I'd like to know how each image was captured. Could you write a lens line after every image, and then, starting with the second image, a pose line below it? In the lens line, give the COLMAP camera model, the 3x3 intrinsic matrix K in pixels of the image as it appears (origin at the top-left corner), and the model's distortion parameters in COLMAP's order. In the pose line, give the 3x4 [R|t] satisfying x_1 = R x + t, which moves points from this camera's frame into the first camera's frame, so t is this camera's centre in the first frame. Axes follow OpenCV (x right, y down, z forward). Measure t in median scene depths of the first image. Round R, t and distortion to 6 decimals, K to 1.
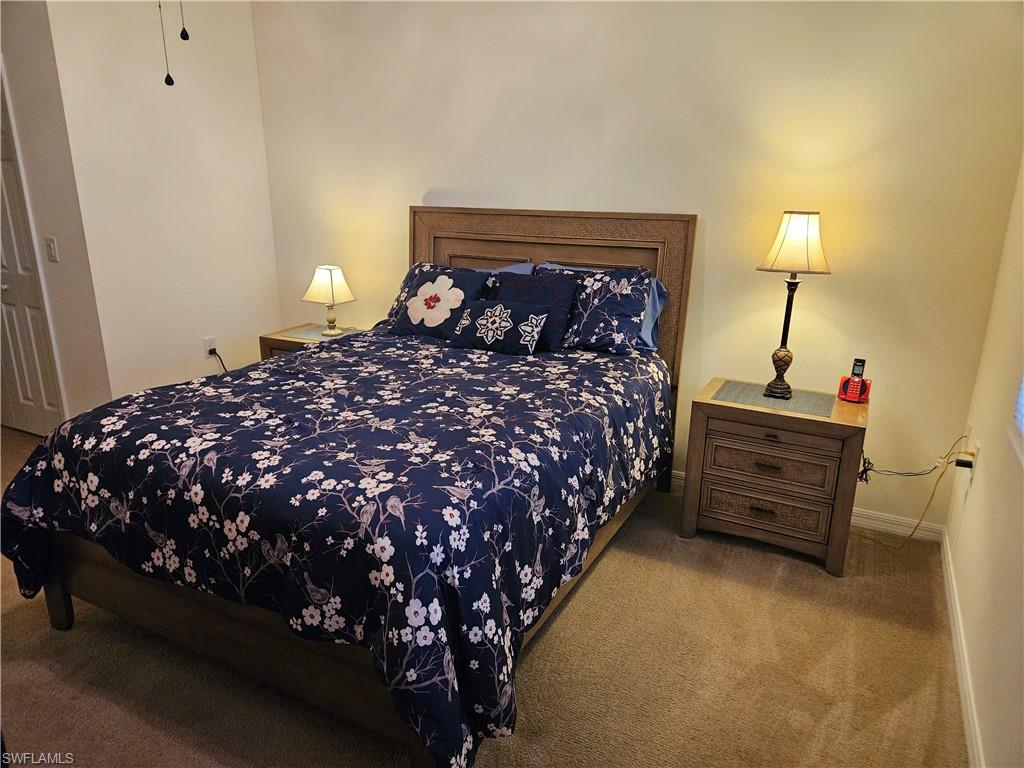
lens RADIAL K [[687.3, 0, 513.9], [0, 687.3, 380.9], [0, 0, 1]] dist [0.050910, 0.000681]
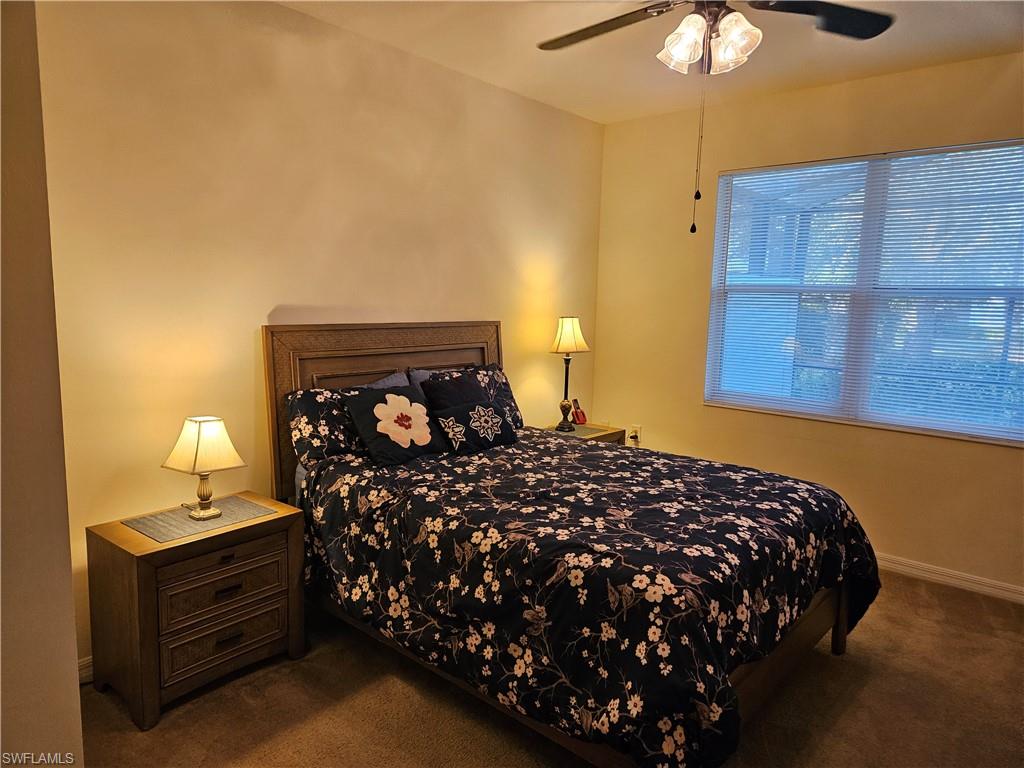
lens RADIAL K [[687.3, 0, 513.3], [0, 687.3, 386.1], [0, 0, 1]] dist [0.050910, 0.000681]
pose [[0.218560, -0.133994, 0.966580, -1.143134], [0.252564, 0.964543, 0.076602, -0.225519], [-0.942572, 0.227382, 0.244653, 0.706777]]
